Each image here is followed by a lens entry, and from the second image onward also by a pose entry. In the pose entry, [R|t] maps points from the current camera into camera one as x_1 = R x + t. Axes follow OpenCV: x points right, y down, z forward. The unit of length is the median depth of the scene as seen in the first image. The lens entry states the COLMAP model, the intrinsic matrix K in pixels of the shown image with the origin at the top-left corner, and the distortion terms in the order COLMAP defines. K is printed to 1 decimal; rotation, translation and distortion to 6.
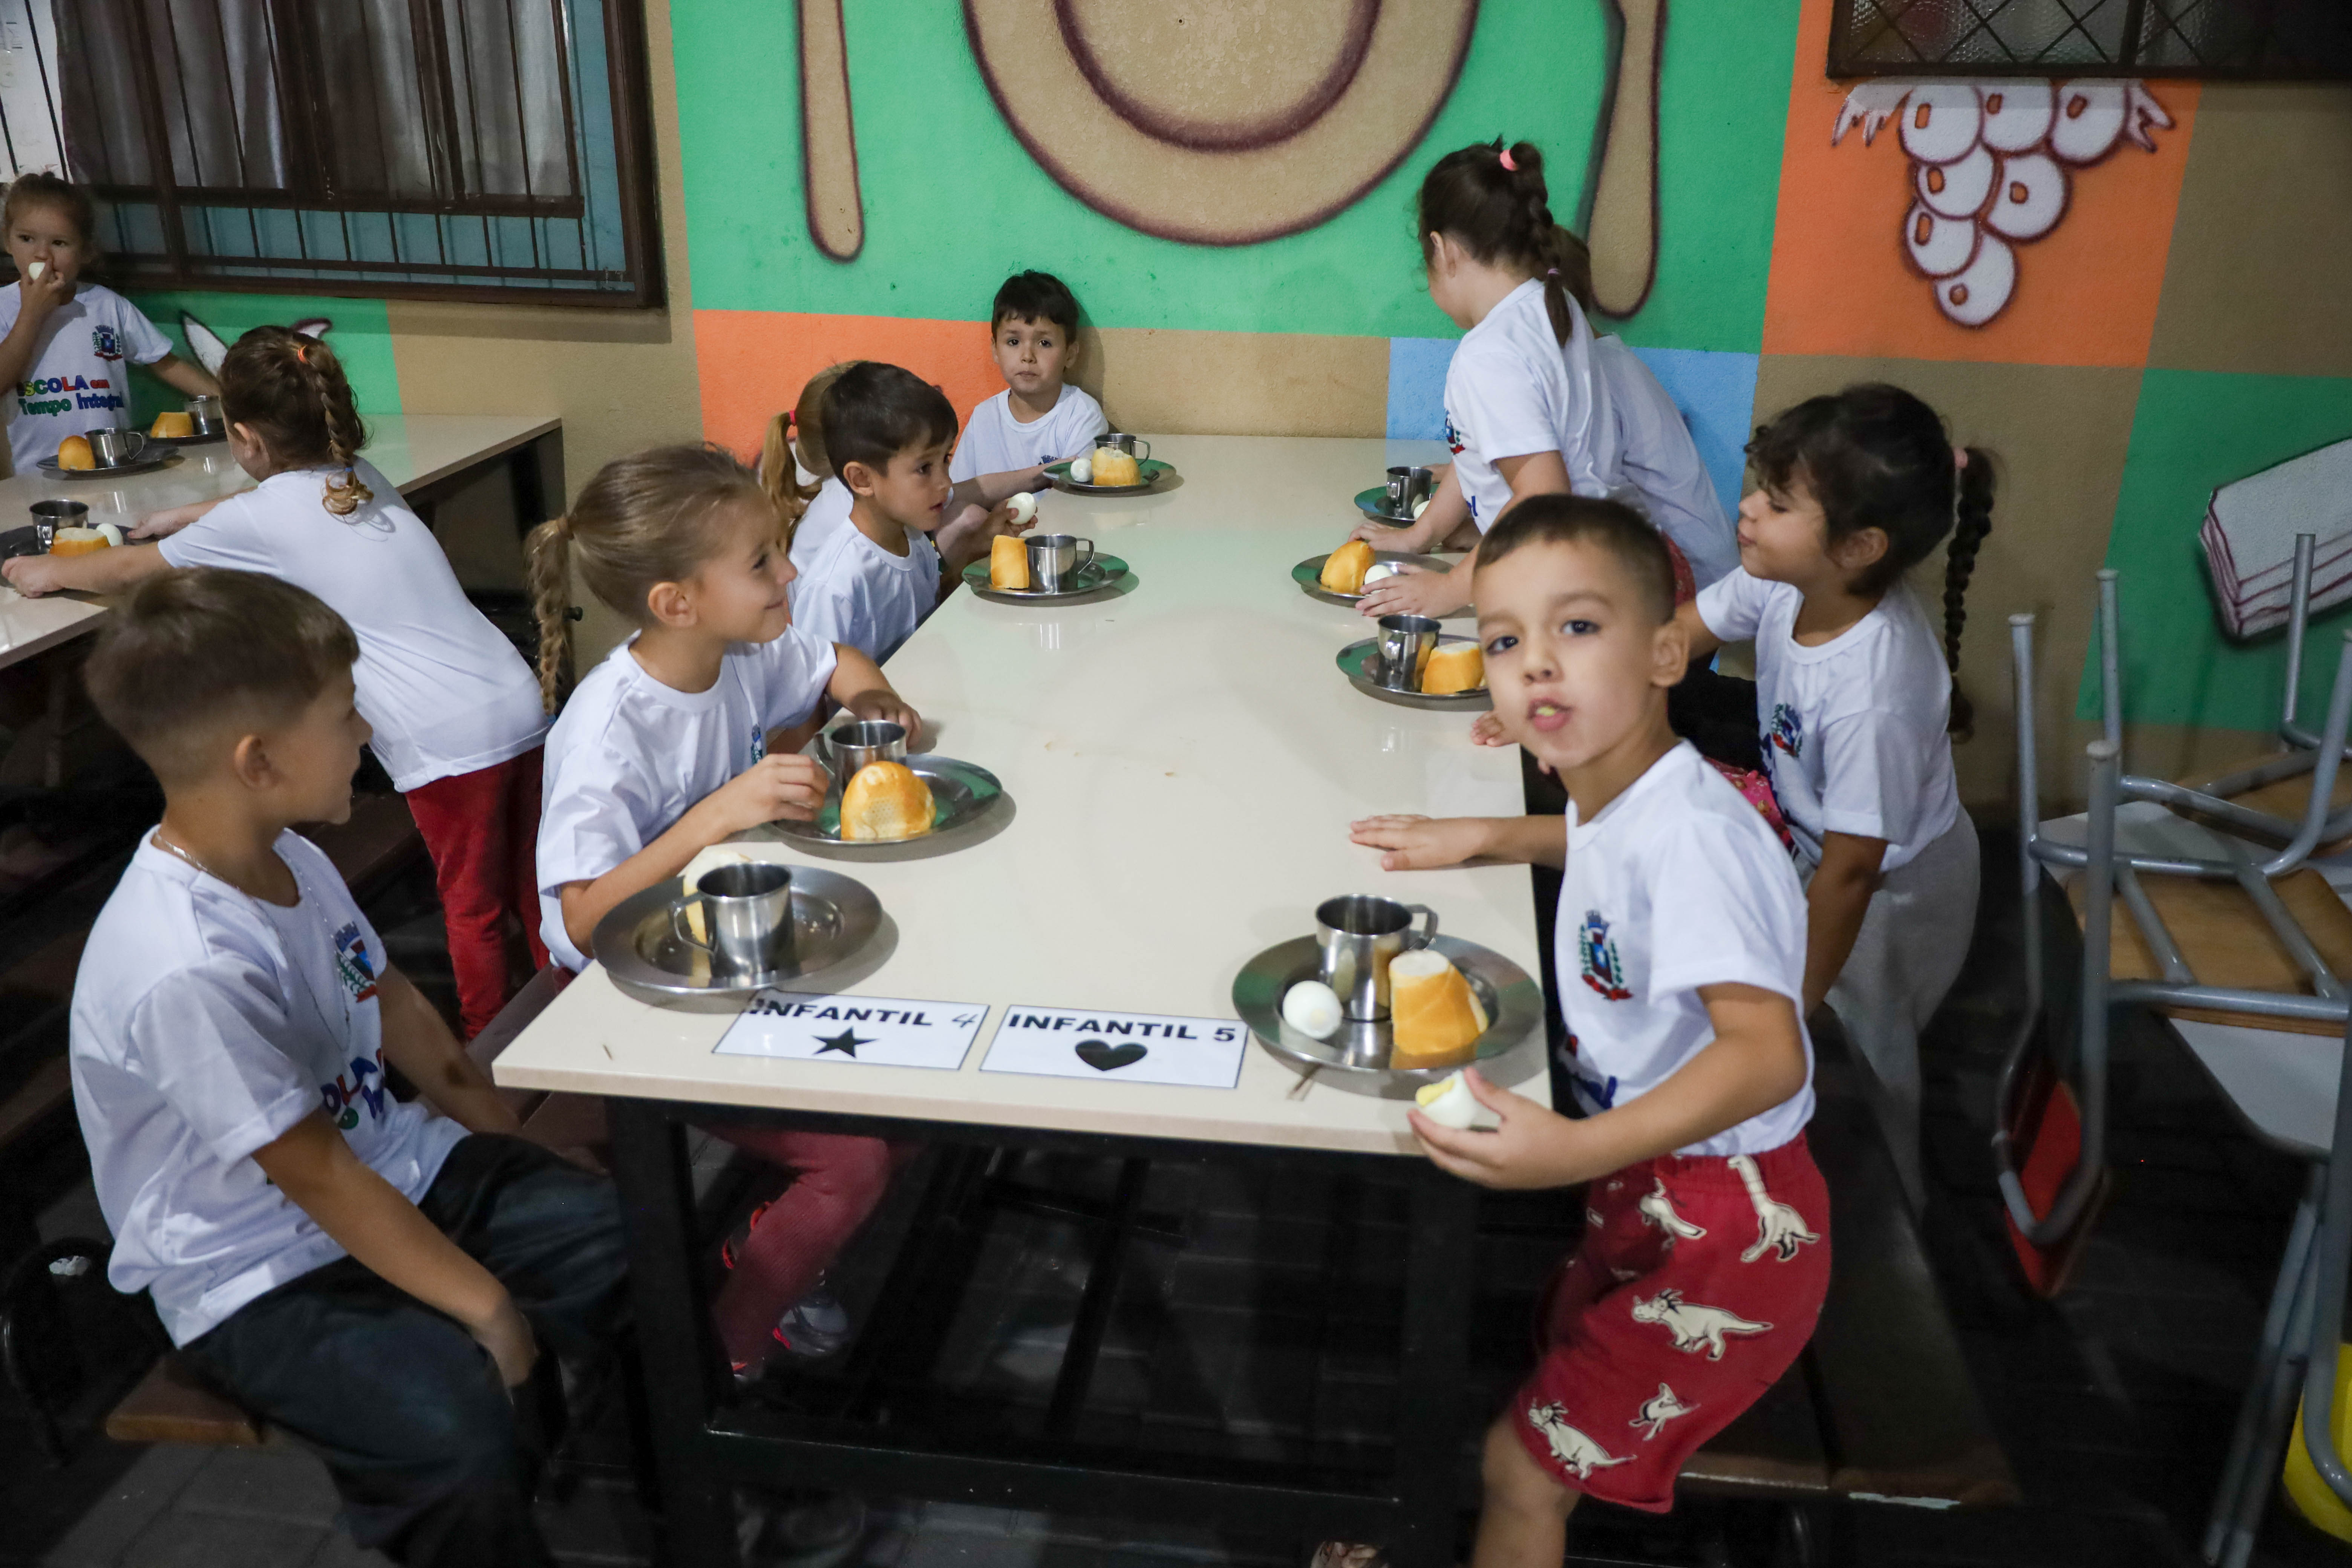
lens RADIAL K [[1909.7, 0, 1176.0], [0, 1909.7, 784.0], [0, 0, 1]] dist [-0.009387, -0.012302]
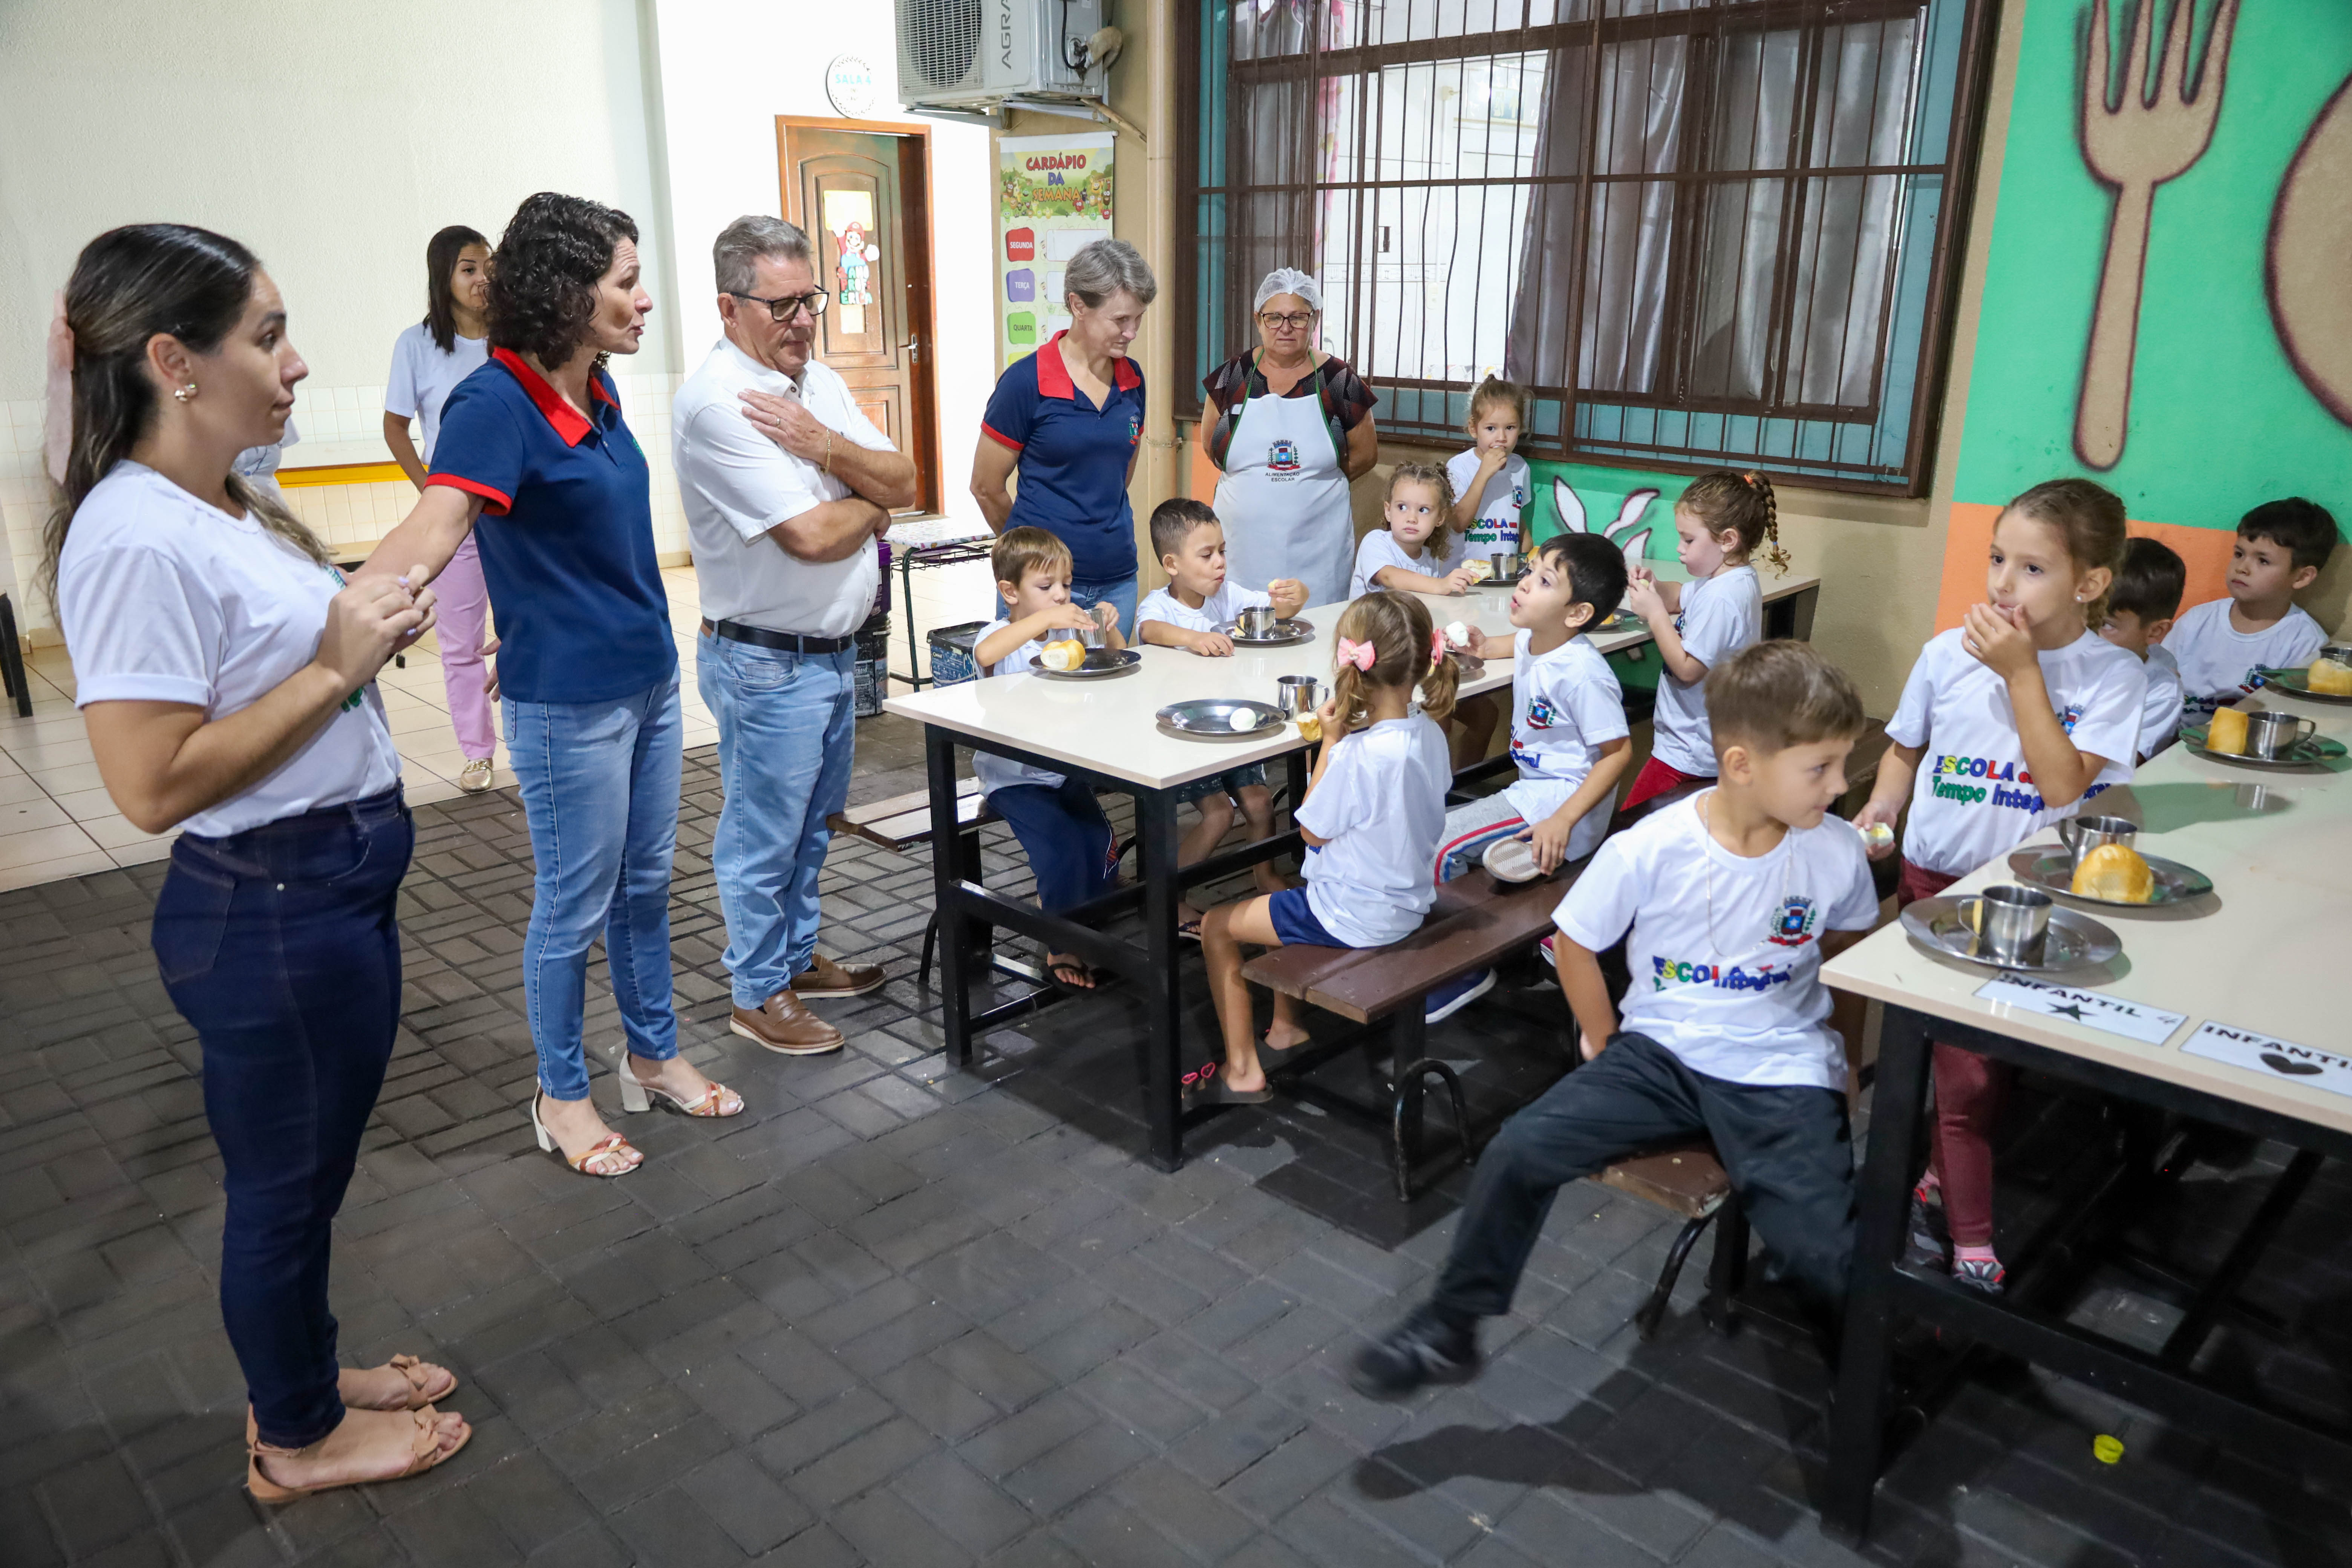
lens RADIAL K [[1694.4, 0, 1176.0], [0, 1694.4, 784.0], [0, 0, 1]] dist [0.001222, 0.002592]
pose [[0.805966, 0.164056, -0.568774, -0.007509], [-0.204935, 0.978742, -0.008091, 0.044499], [0.555356, 0.123083, 0.822454, -0.168735]]
